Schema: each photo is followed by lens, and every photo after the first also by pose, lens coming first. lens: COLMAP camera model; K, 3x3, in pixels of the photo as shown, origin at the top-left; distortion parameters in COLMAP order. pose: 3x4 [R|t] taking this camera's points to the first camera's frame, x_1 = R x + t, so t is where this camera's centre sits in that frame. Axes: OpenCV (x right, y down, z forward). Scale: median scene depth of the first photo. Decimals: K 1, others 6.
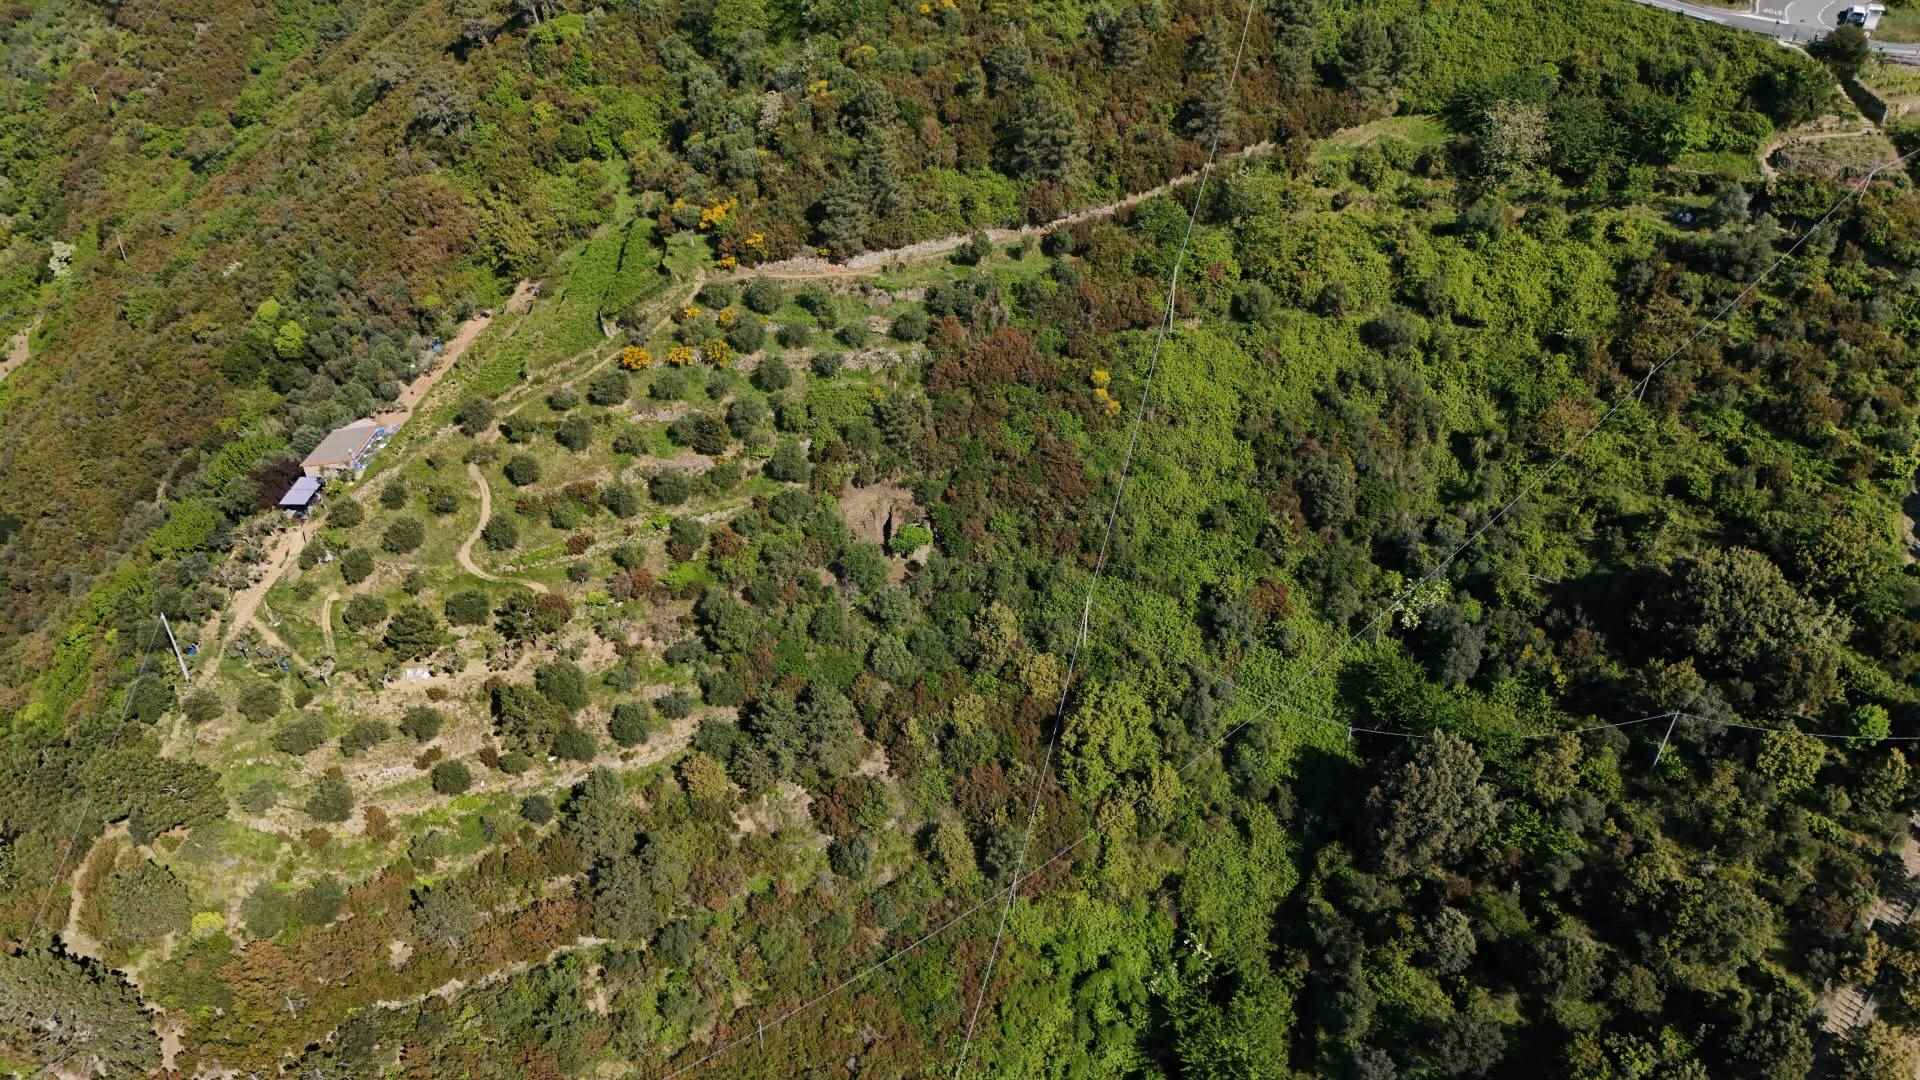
lens RADIAL K [[1413.8, 0, 955.7], [0, 1413.8, 542.5], [0, 0, 1]] dist [0.069107, -0.060967]
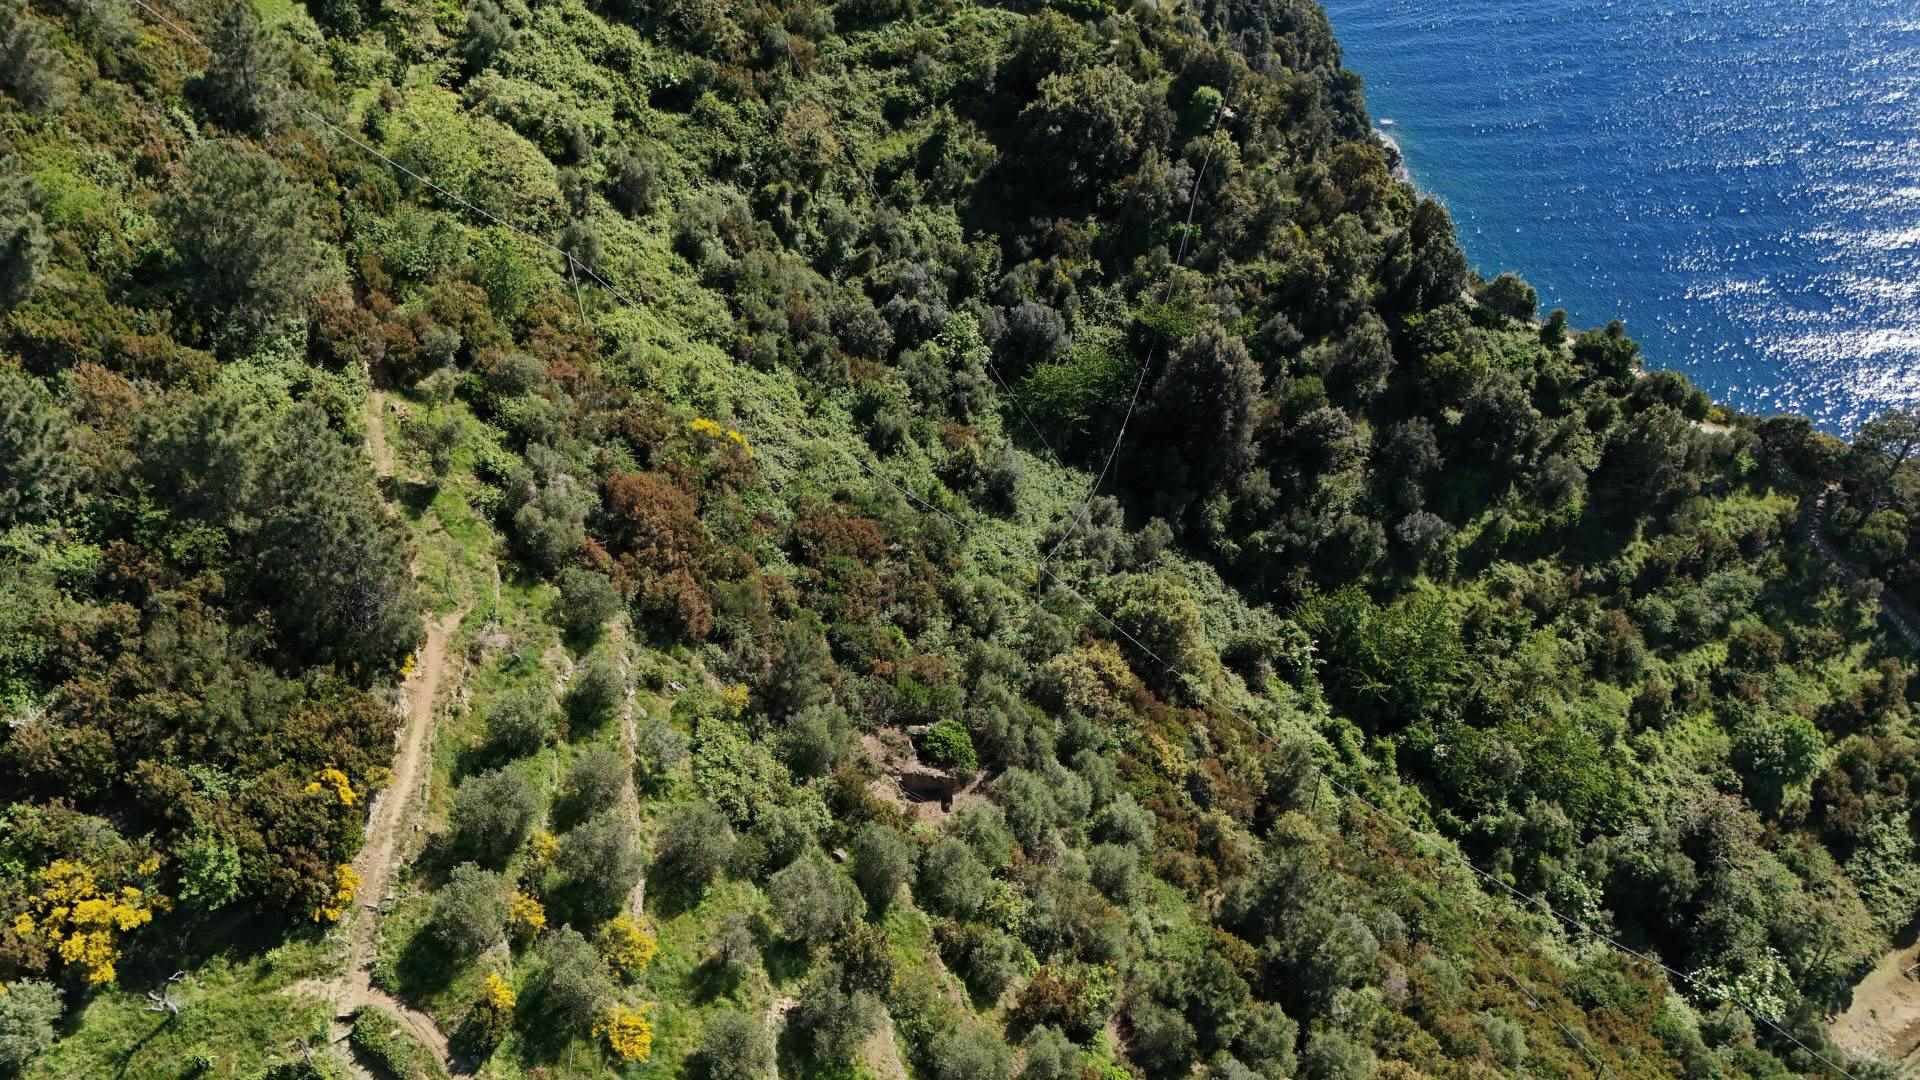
lens RADIAL K [[1413.8, 0, 955.7], [0, 1413.8, 542.5], [0, 0, 1]] dist [0.069107, -0.060967]
pose [[-0.096936, -0.651122, 0.752758, -0.404195], [0.586867, 0.573459, 0.571605, -0.373427], [-0.803860, 0.497177, 0.326533, 0.719462]]
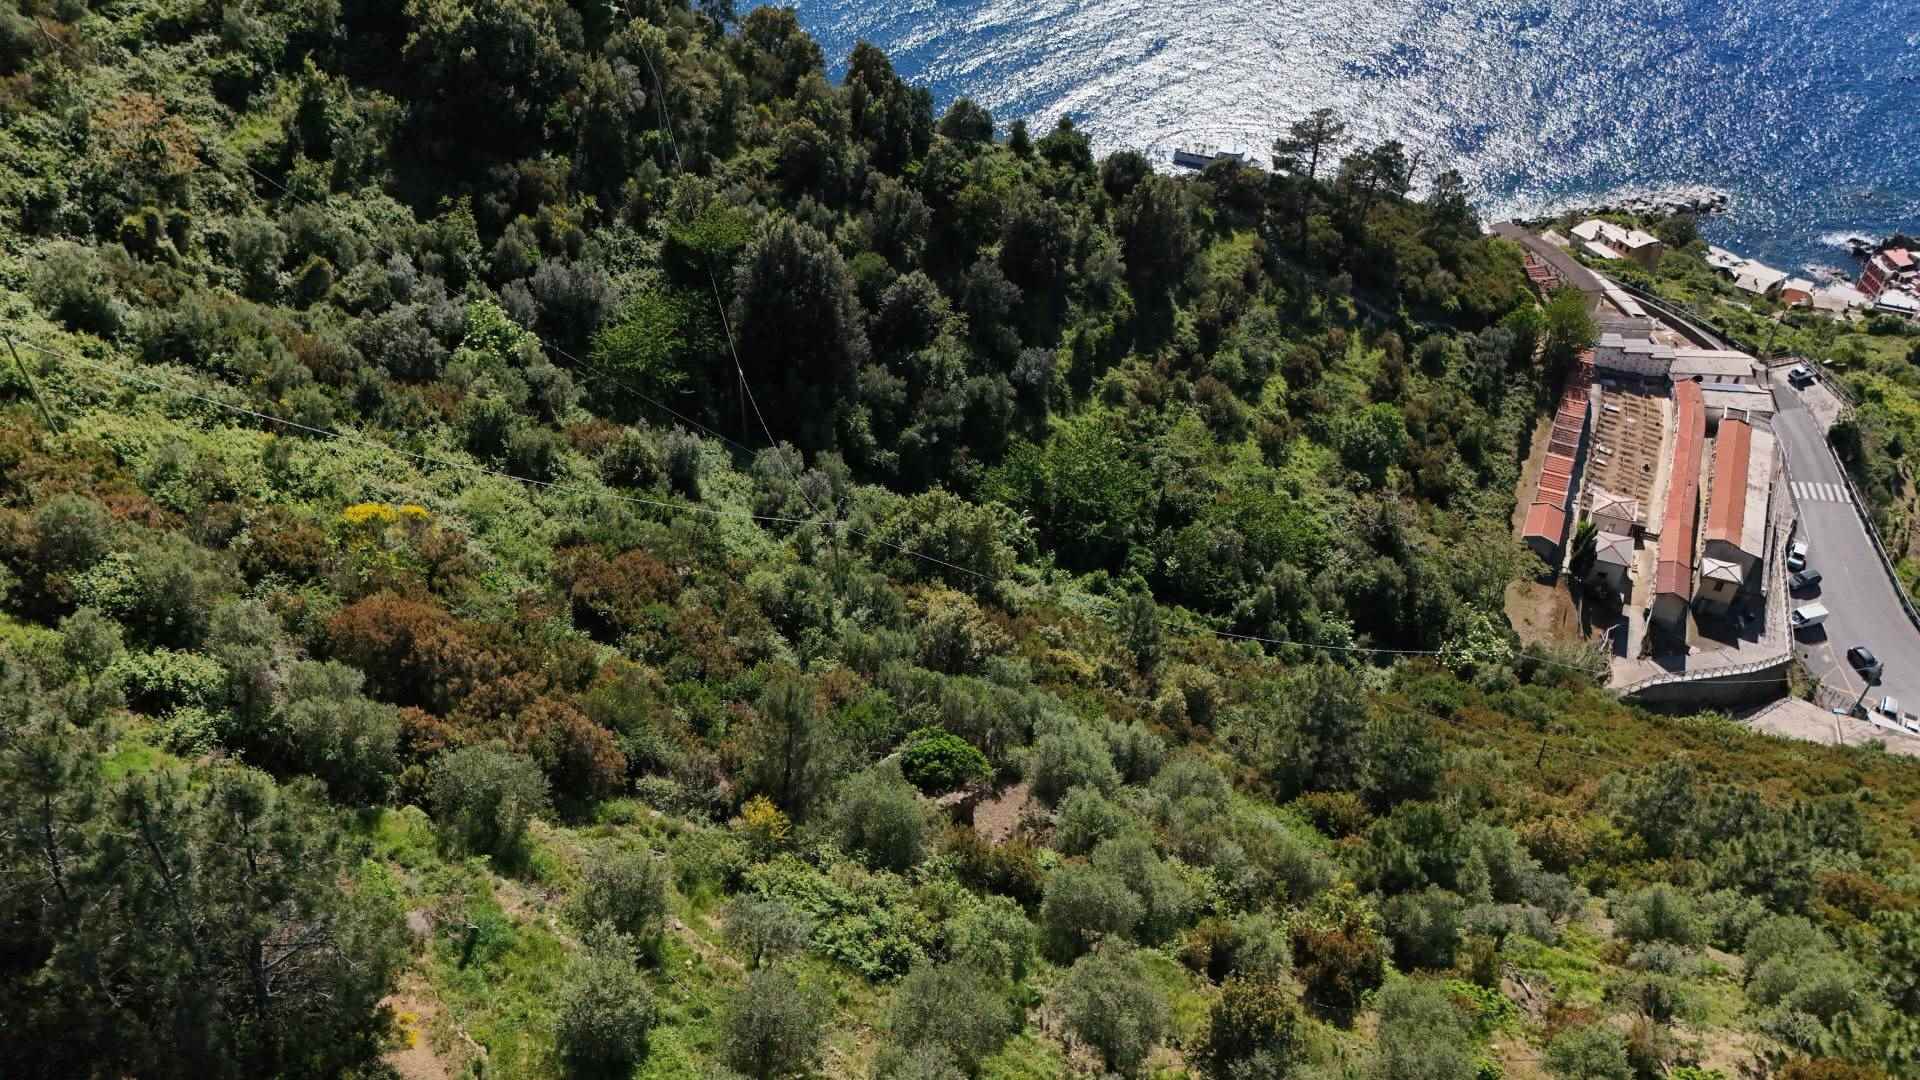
lens RADIAL K [[1418.0, 0, 967.8], [0, 1418.0, 533.3], [0, 0, 1]] dist [0.060371, -0.064881]
pose [[-0.694859, -0.466234, 0.547537, -0.232941], [0.422784, 0.351060, 0.835470, -0.372845], [-0.581743, 0.812024, -0.046821, 0.908547]]
